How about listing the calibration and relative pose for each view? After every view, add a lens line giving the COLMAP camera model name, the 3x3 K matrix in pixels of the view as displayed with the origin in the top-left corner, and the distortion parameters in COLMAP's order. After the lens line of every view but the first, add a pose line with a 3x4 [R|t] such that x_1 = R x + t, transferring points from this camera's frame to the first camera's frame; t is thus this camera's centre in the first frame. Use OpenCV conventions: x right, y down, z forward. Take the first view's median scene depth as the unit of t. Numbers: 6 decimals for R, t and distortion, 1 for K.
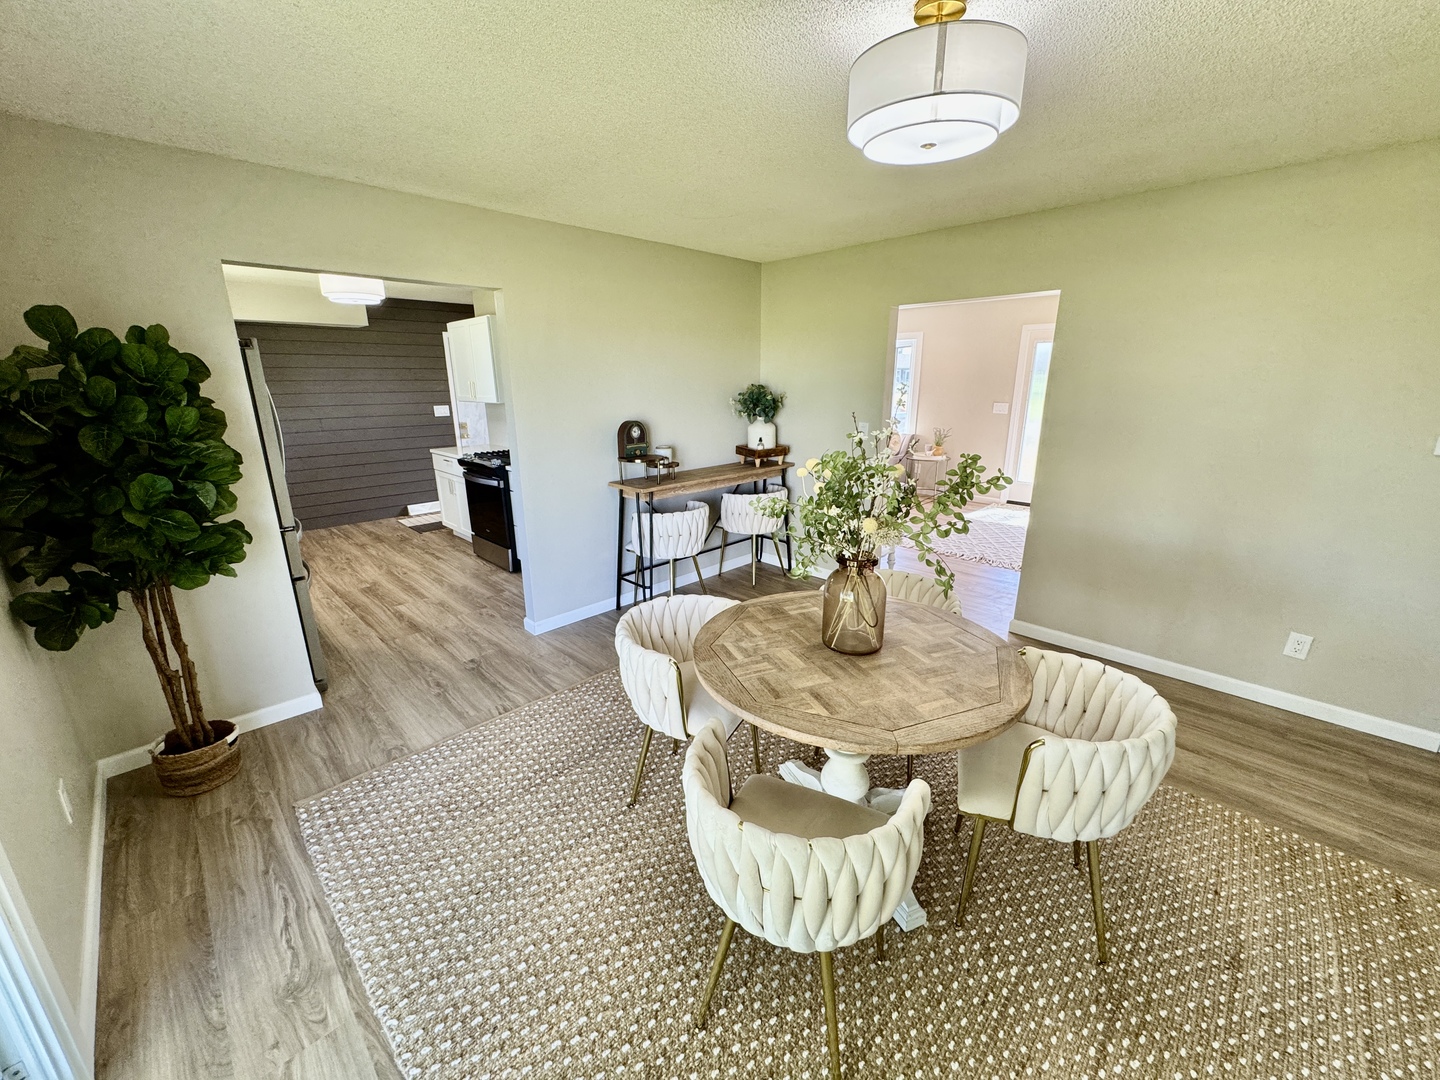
lens RADIAL K [[579.0, 0, 720.0], [0, 579.0, 540.0], [0, 0, 1]] dist [-0.001344, 0.000415]
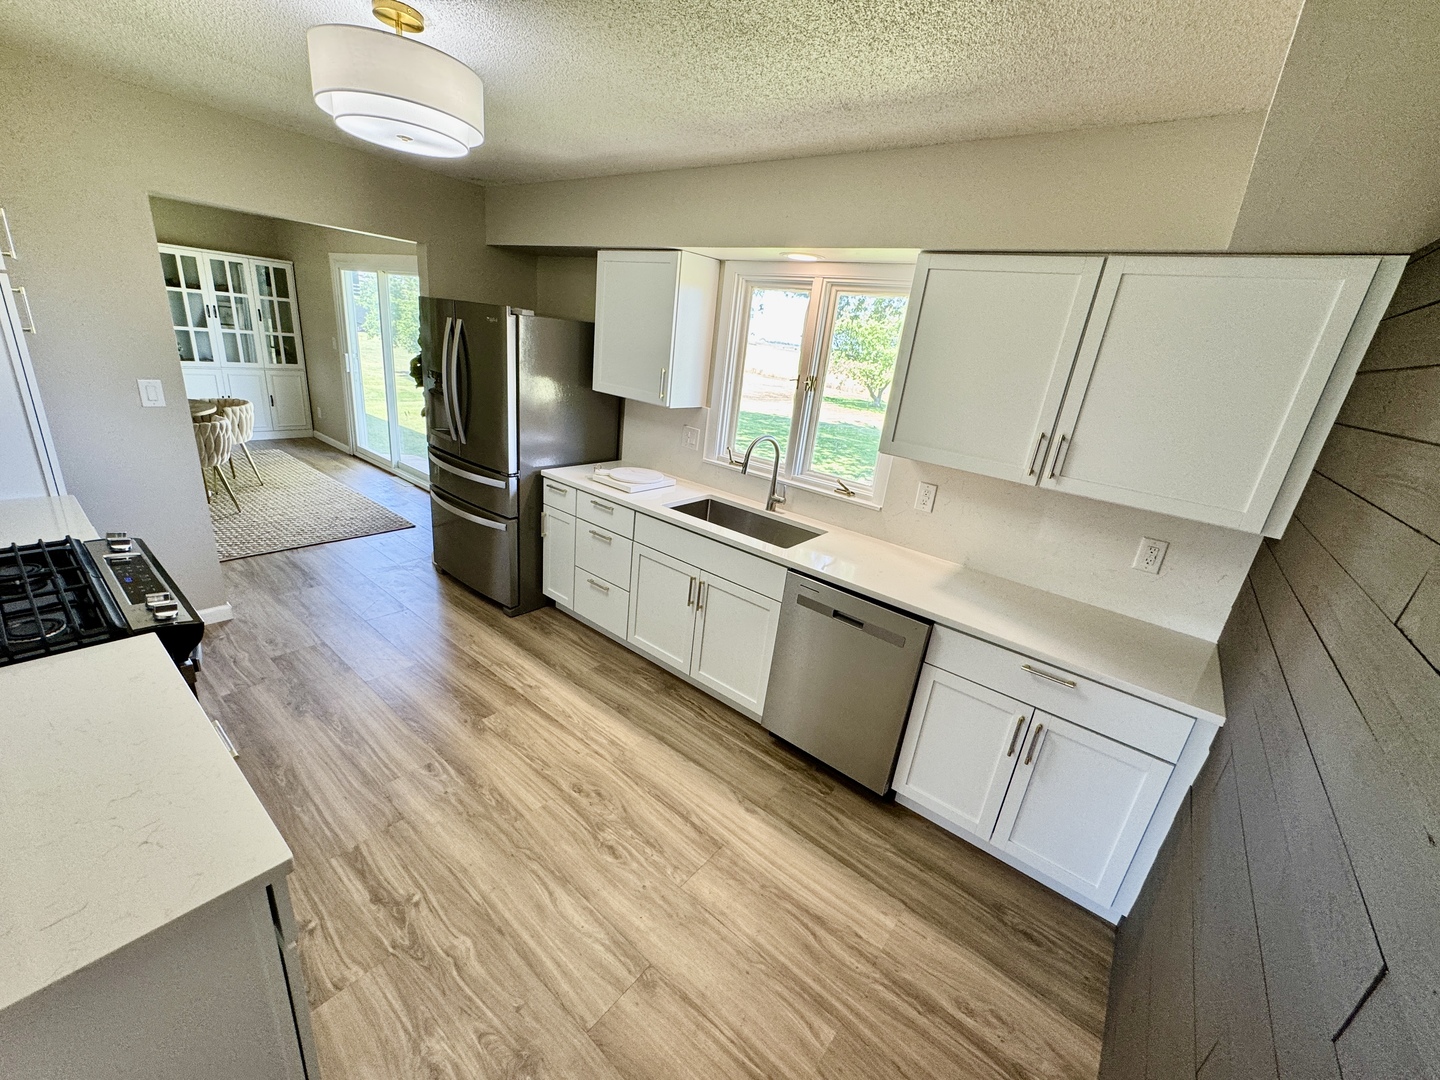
lens RADIAL K [[579.0, 0, 720.0], [0, 579.0, 540.0], [0, 0, 1]] dist [-0.001344, 0.000415]
pose [[-0.987622, -0.059820, -0.144998, -0.748976], [-0.132875, 0.810299, 0.570754, -0.420629], [0.083349, 0.582955, -0.808218, 1.386165]]
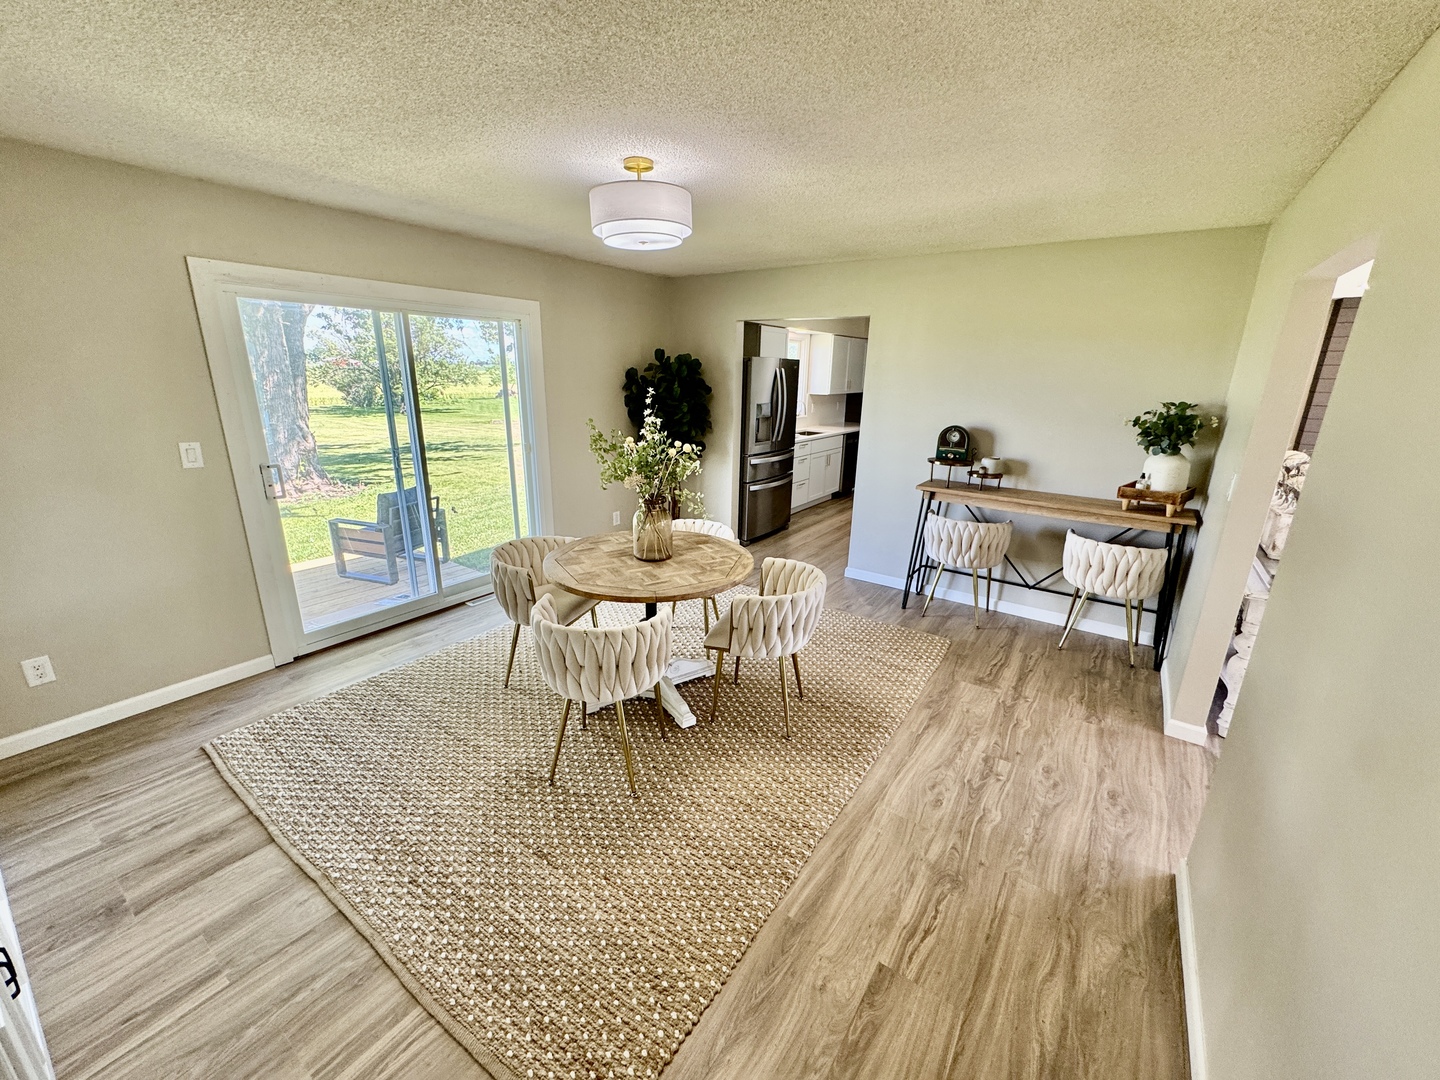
lens RADIAL K [[578.3, 0, 716.6], [0, 578.3, 536.6], [0, 0, 1]] dist [0.000498, 0.000088]
pose [[0.172829, 0.284312, -0.943025, 0.686295], [-0.287907, 0.930200, 0.227680, -0.109126], [0.941934, 0.232154, 0.242621, 0.311346]]
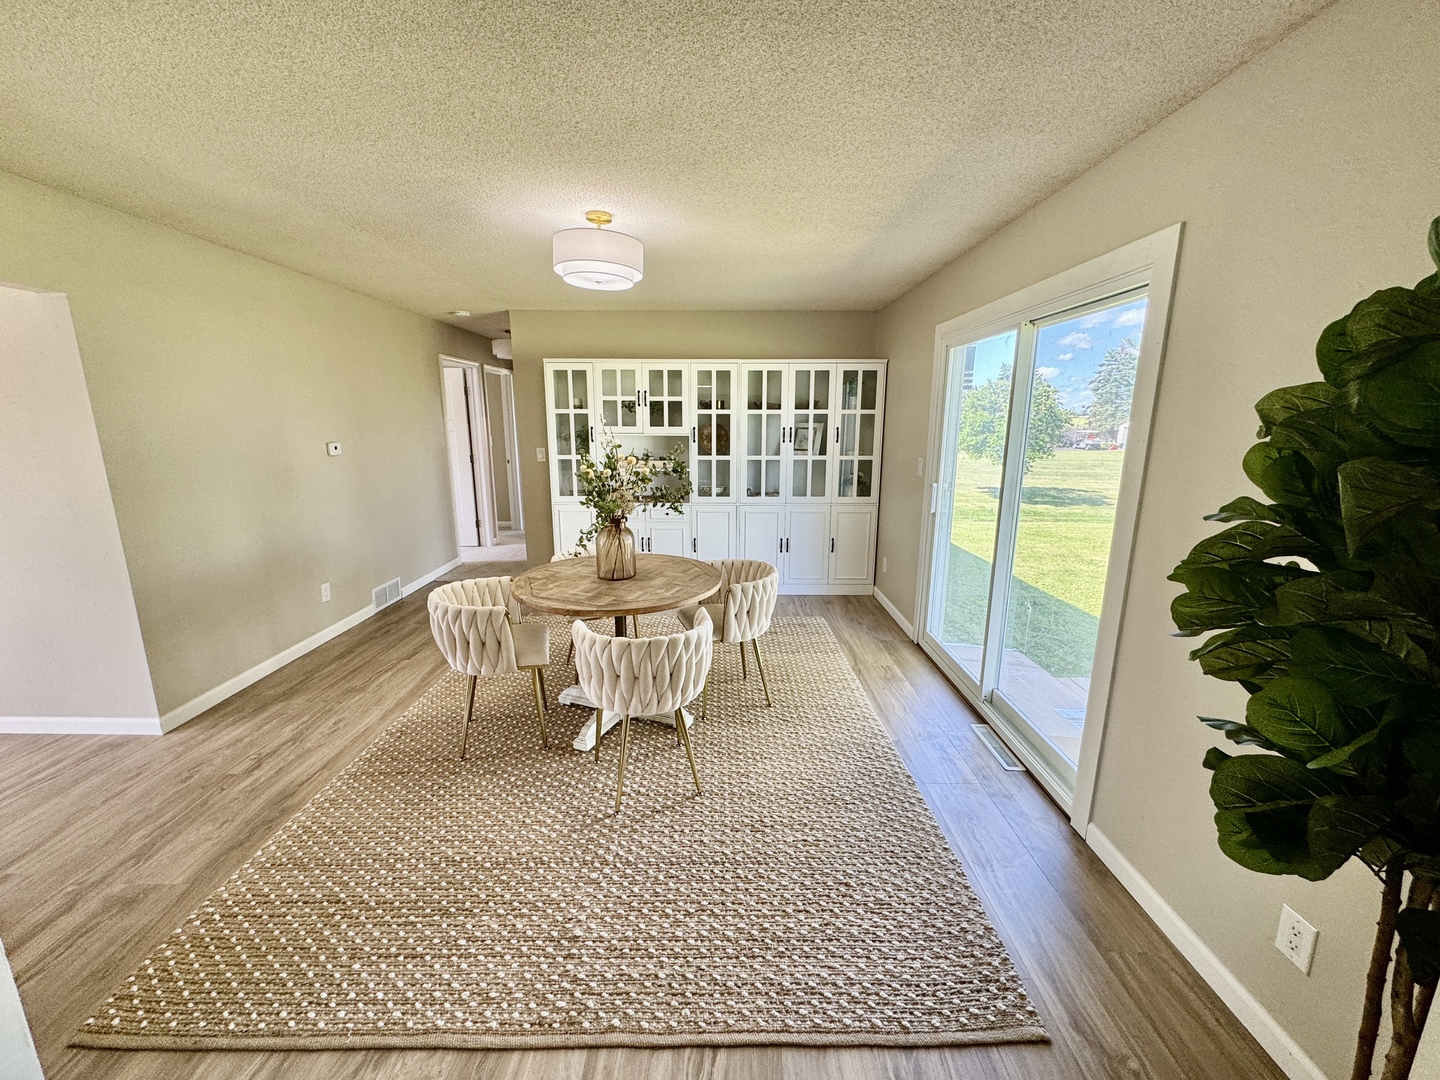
lens RADIAL K [[579.0, 0, 720.0], [0, 579.0, 540.0], [0, 0, 1]] dist [-0.001344, 0.000415]
pose [[-0.708030, -0.143175, 0.691516, -0.413801], [0.192460, 0.903041, 0.384026, -0.181796], [-0.679450, 0.404991, -0.611825, 0.694987]]
